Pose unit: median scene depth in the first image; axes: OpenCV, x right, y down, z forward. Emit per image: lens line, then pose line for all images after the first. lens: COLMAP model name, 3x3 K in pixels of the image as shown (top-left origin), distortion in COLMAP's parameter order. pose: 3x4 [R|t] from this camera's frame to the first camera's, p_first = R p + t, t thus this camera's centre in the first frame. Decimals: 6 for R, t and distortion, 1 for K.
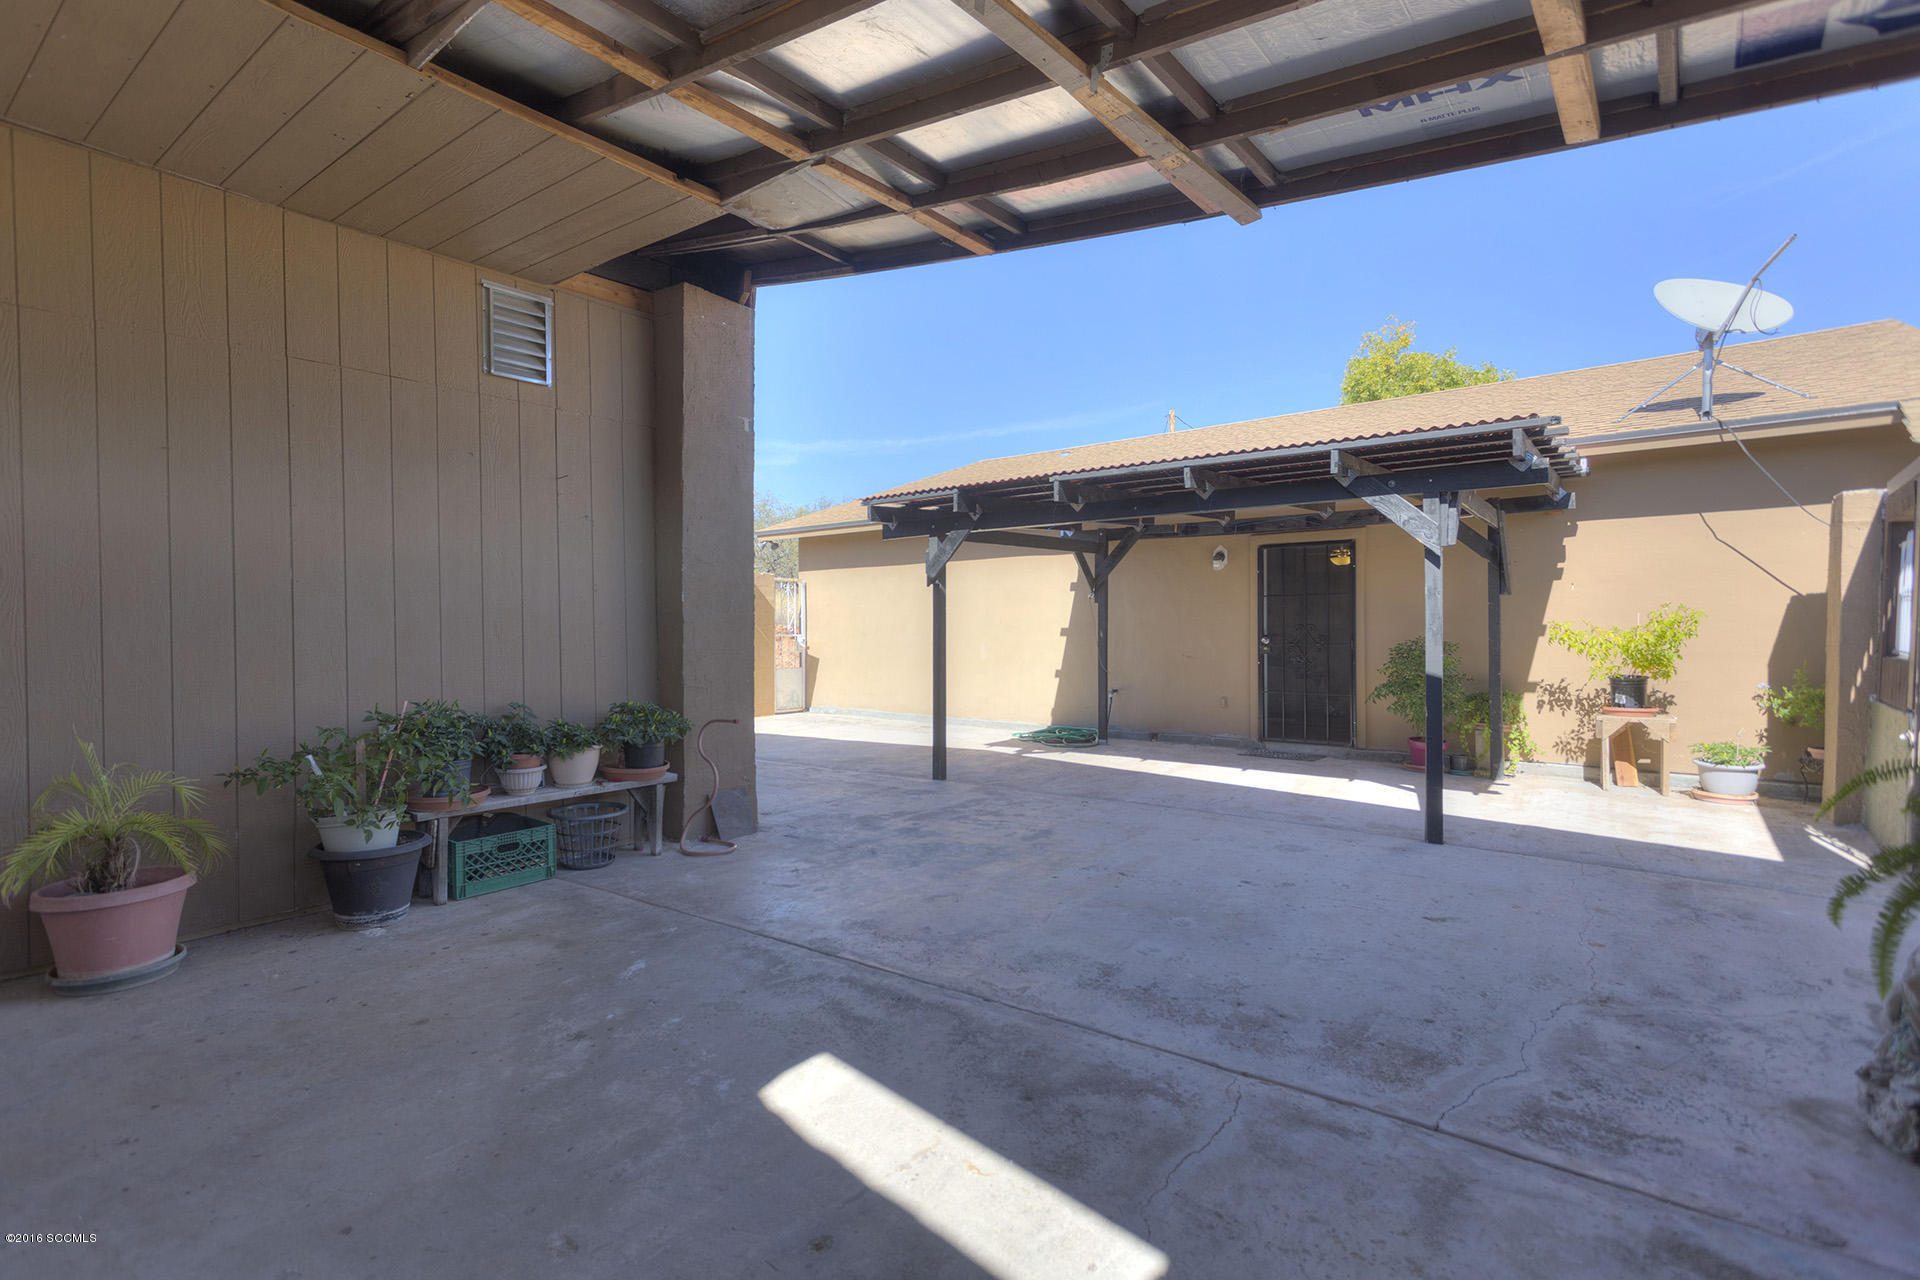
lens RADIAL K [[913.3, 0, 957.2], [0, 913.3, 638.6], [0, 0, 1]] dist [0.004412, 0.001173]
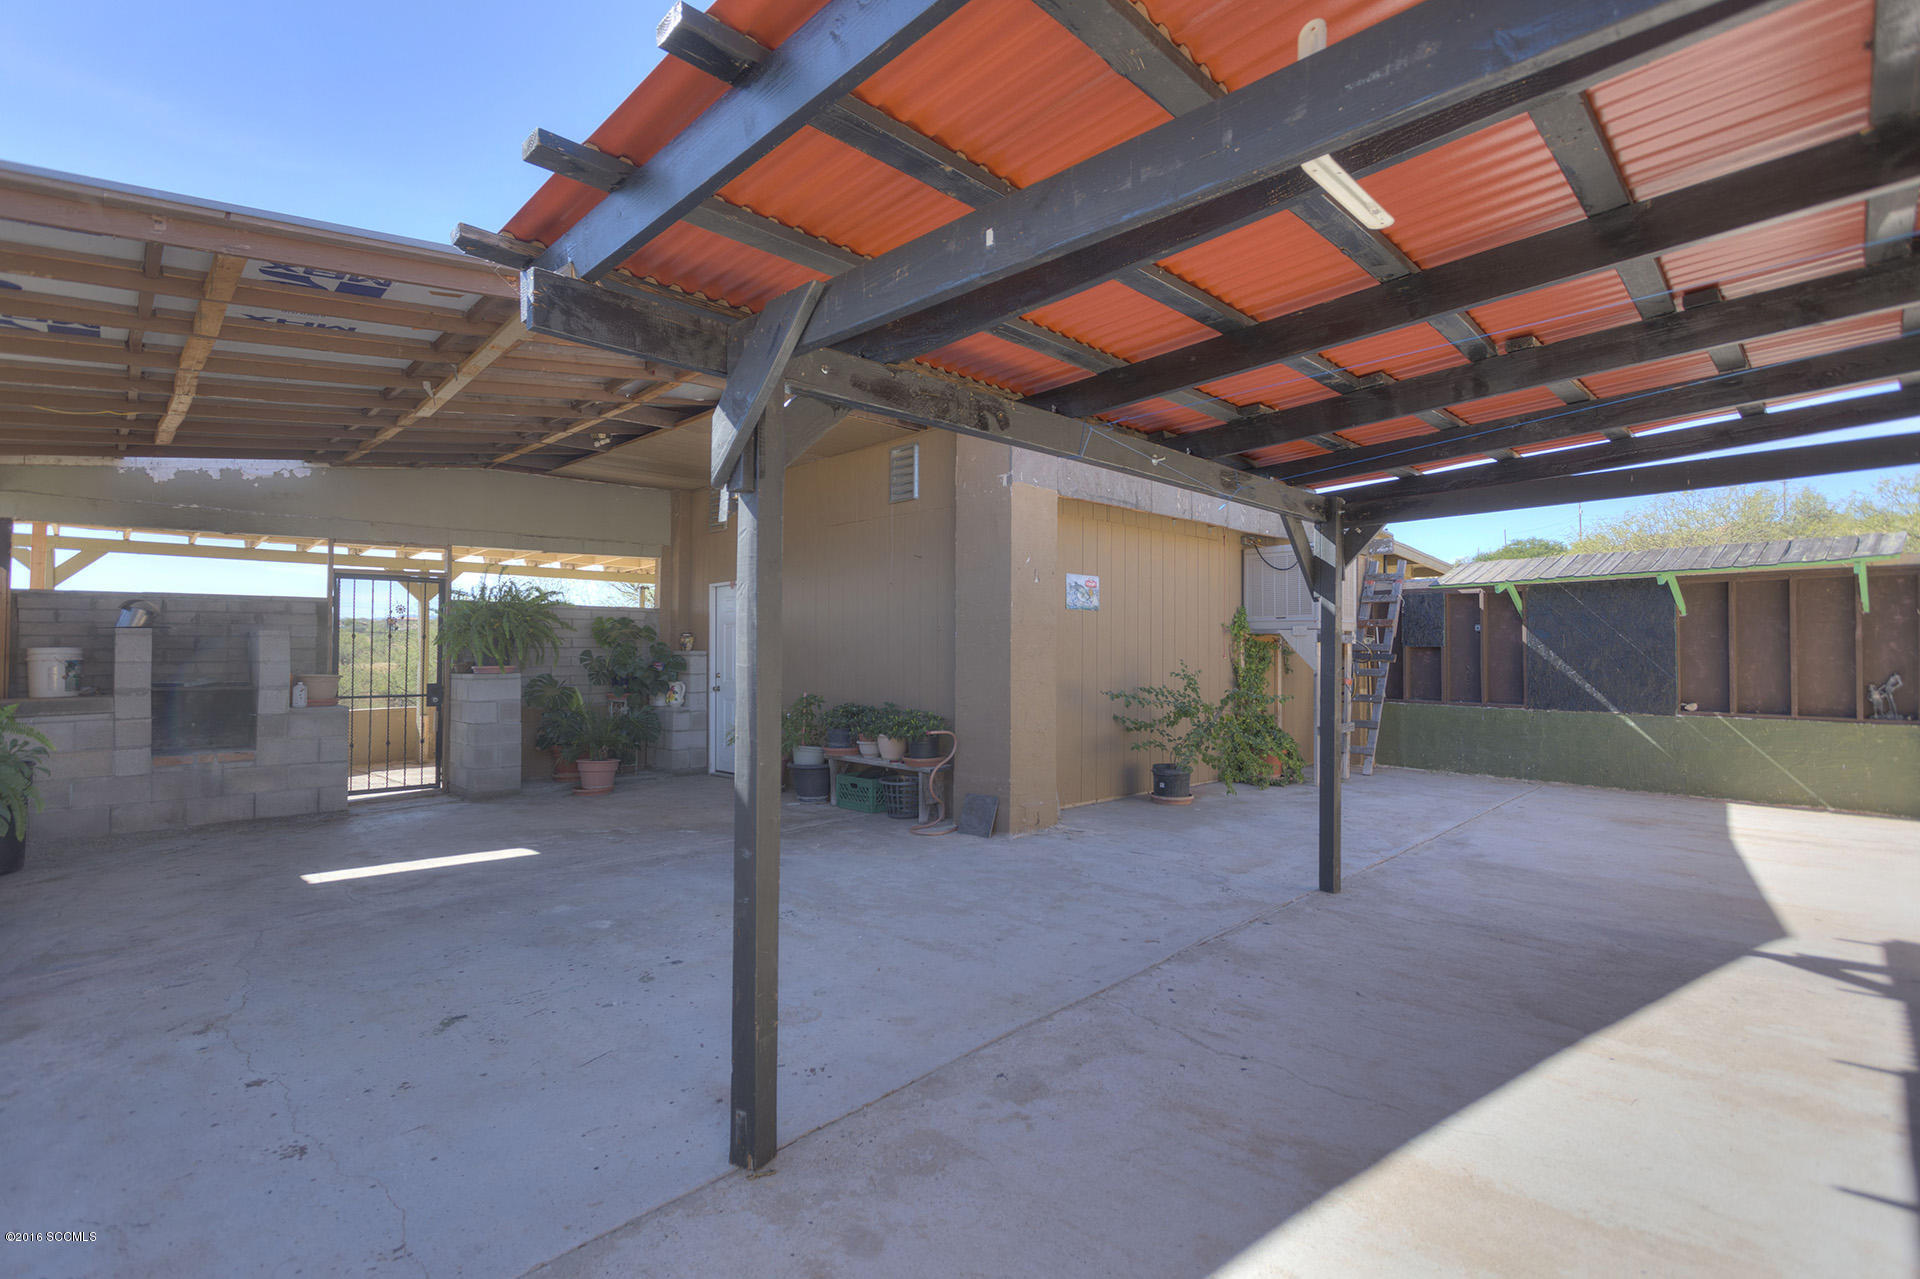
lens RADIAL K [[913.3, 0, 959.0], [0, 913.3, 643.0], [0, 0, 1]] dist [0.004412, 0.001173]
pose [[-0.138131, -0.006141, -0.990395, 1.203758], [-0.014804, 0.999882, -0.004135, -0.033656], [0.990303, 0.014090, -0.138206, 1.470393]]
